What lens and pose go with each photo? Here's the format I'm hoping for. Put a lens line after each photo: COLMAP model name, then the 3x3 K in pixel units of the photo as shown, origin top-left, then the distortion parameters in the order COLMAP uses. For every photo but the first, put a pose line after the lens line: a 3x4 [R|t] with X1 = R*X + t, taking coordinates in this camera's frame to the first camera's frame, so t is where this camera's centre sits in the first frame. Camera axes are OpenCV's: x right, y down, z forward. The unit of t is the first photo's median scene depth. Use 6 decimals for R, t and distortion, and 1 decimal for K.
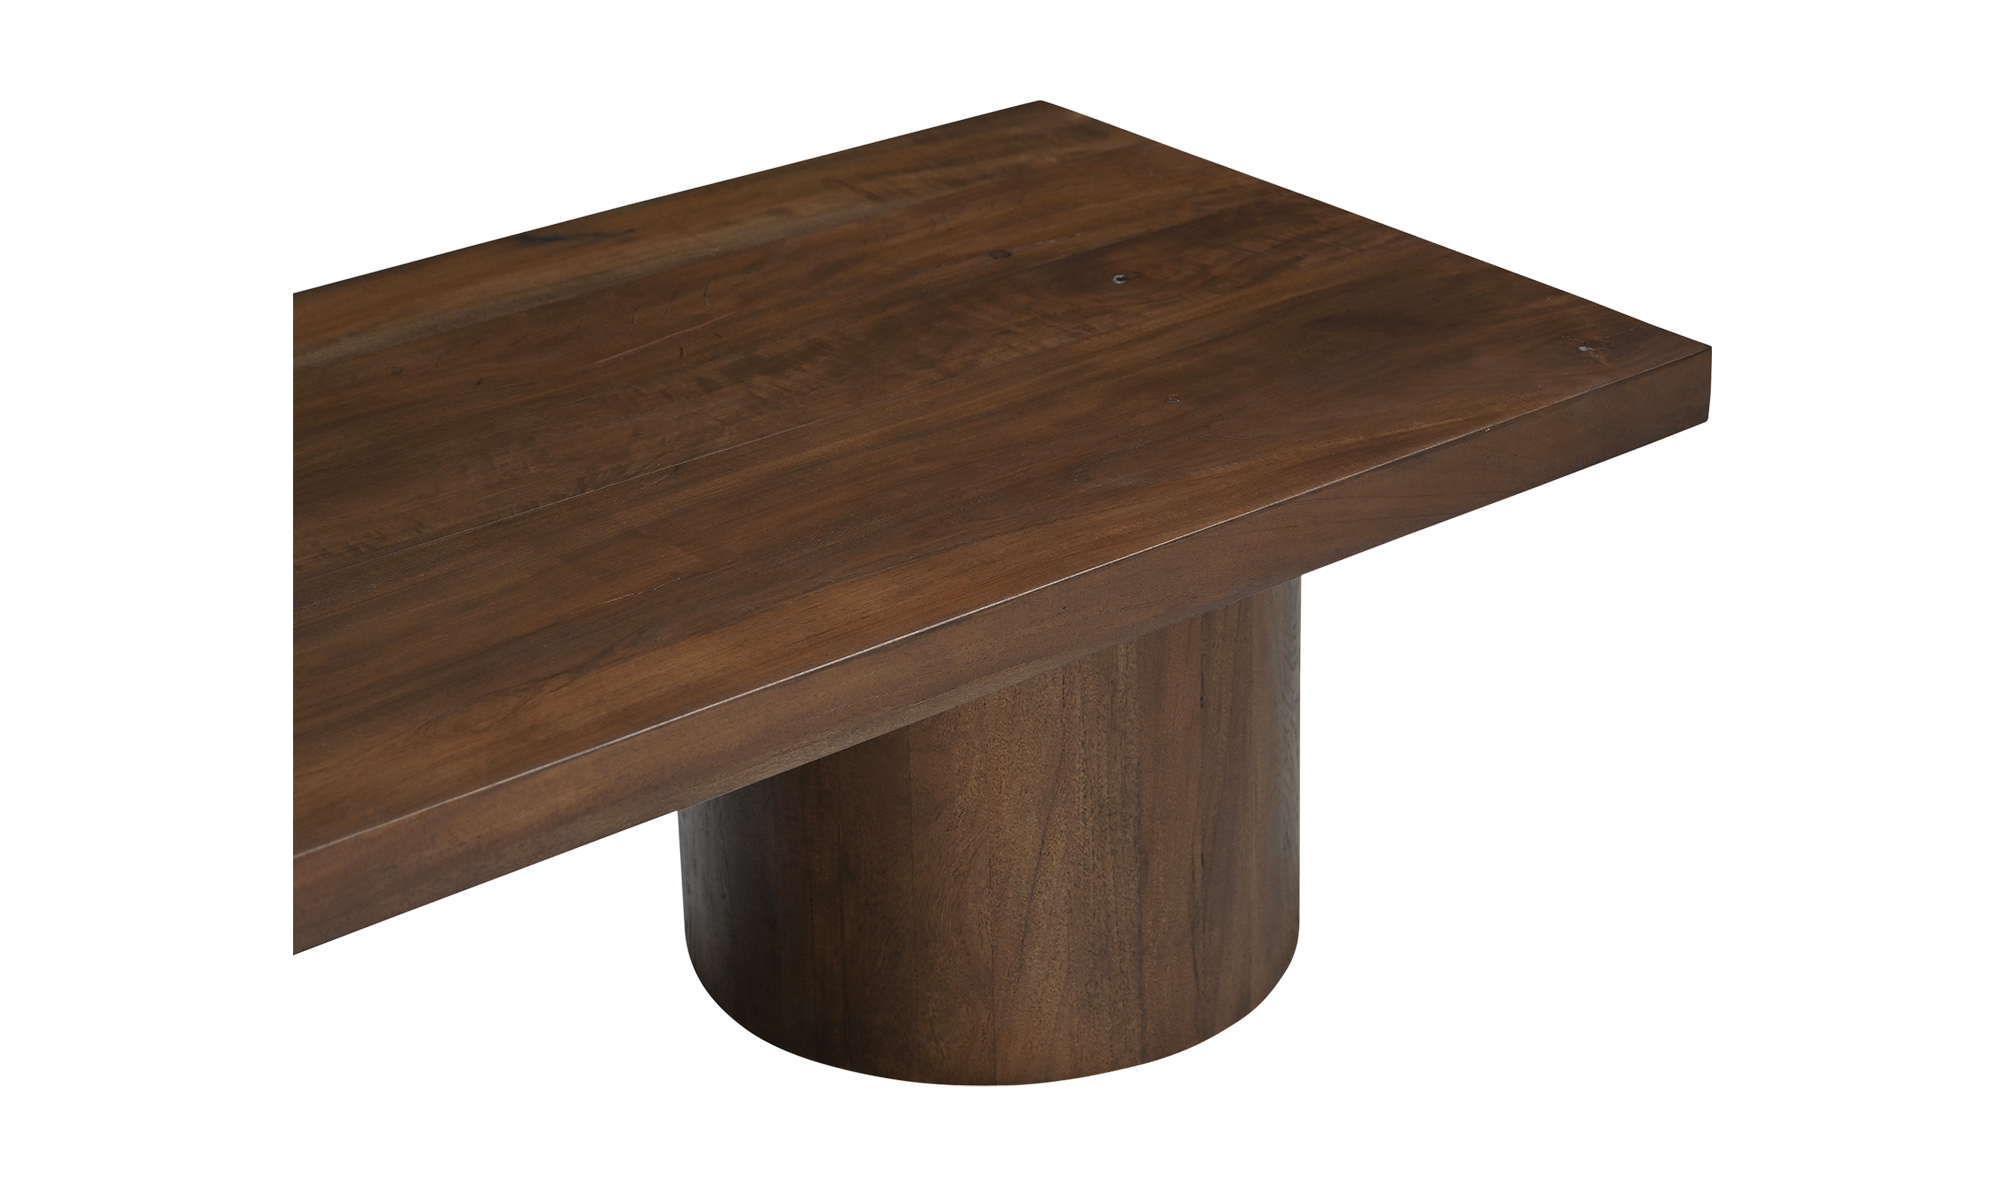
lens RADIAL K [[4242.6, 0, 1062.8], [0, 4242.6, 638.1], [0, 0, 1]] dist [0.091029, 0.000000]
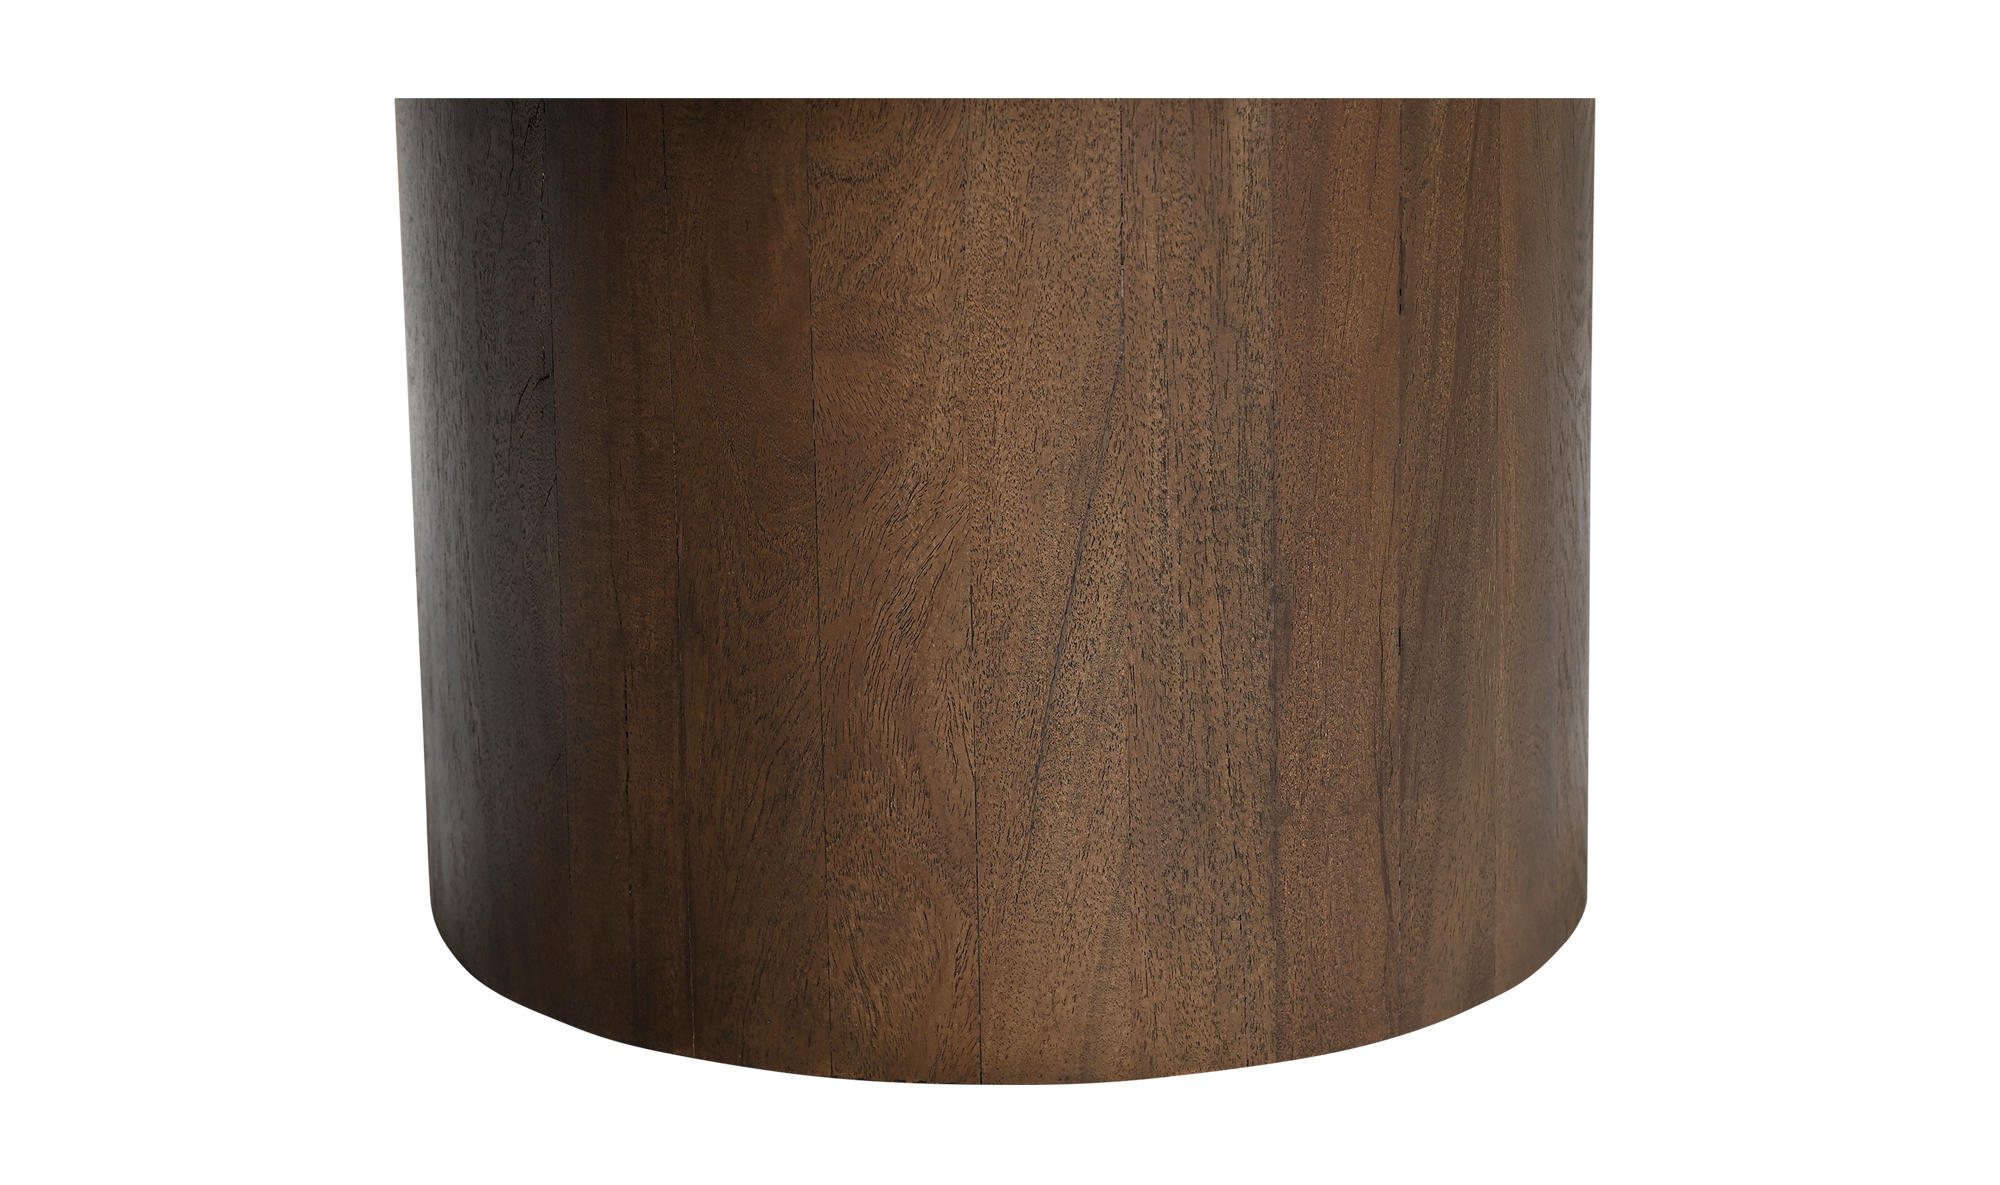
lens RADIAL K [[4242.6, 0, 1013.2], [0, 4242.6, 577.7], [0, 0, 1]] dist [0.091029, 0.000000]
pose [[0.997931, 0.011892, -0.063189, 0.018965], [-0.024444, 0.979130, -0.201761, 0.149786], [0.059470, 0.202888, 0.977394, 0.506288]]
